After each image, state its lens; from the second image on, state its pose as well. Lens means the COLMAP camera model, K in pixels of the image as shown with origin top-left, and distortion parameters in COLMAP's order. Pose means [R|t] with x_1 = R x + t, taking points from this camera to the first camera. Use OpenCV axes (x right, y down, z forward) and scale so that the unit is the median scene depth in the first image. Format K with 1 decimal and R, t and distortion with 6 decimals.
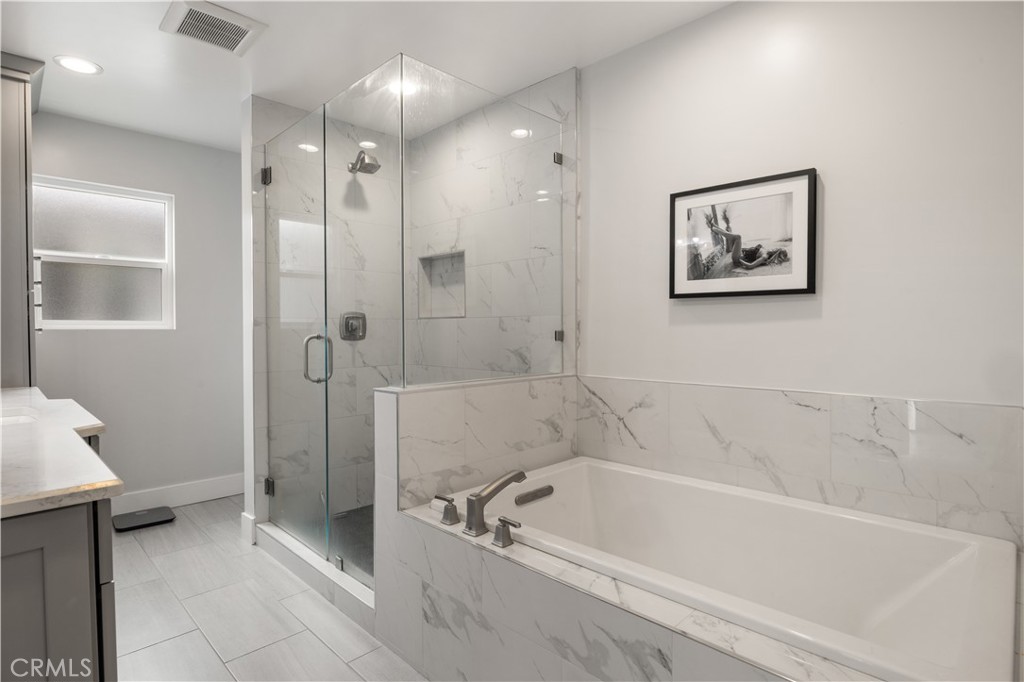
lens RADIAL K [[536.8, 0, 512.7], [0, 536.8, 340.1], [0, 0, 1]] dist [0.000298, -0.000040]
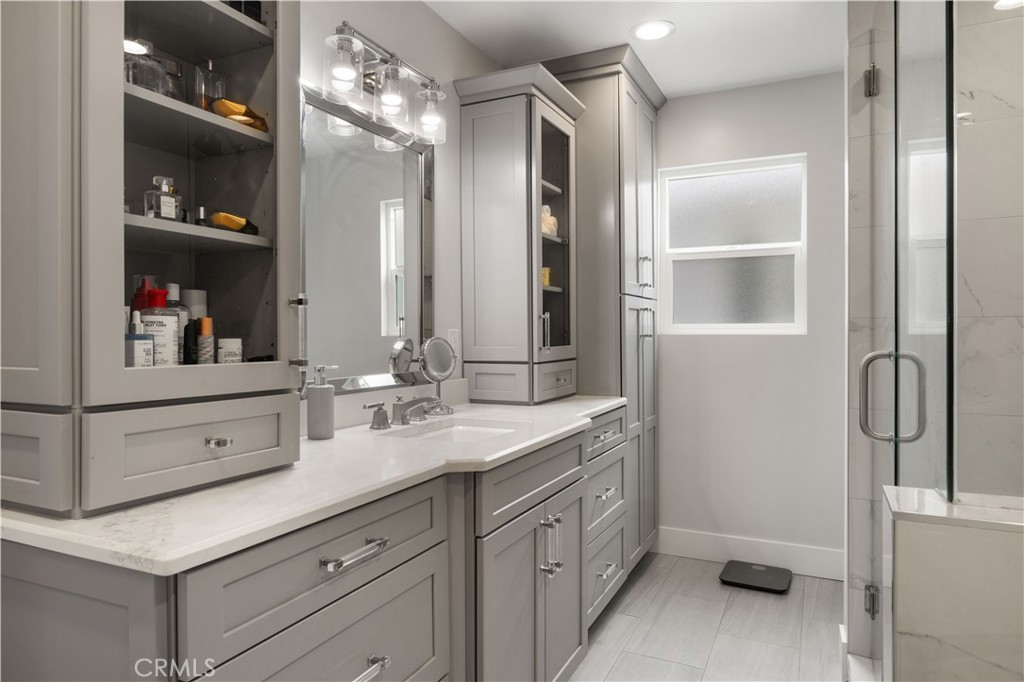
lens RADIAL K [[649.6, 0, 511.7], [0, 649.6, 340.0], [0, 0, 1]] dist [-0.004637, -0.000445]
pose [[0.340620, 0.012070, -0.940124, 0.078733], [-0.012442, 0.999888, 0.008329, -0.016390], [0.940119, 0.008859, 0.340732, 0.342011]]
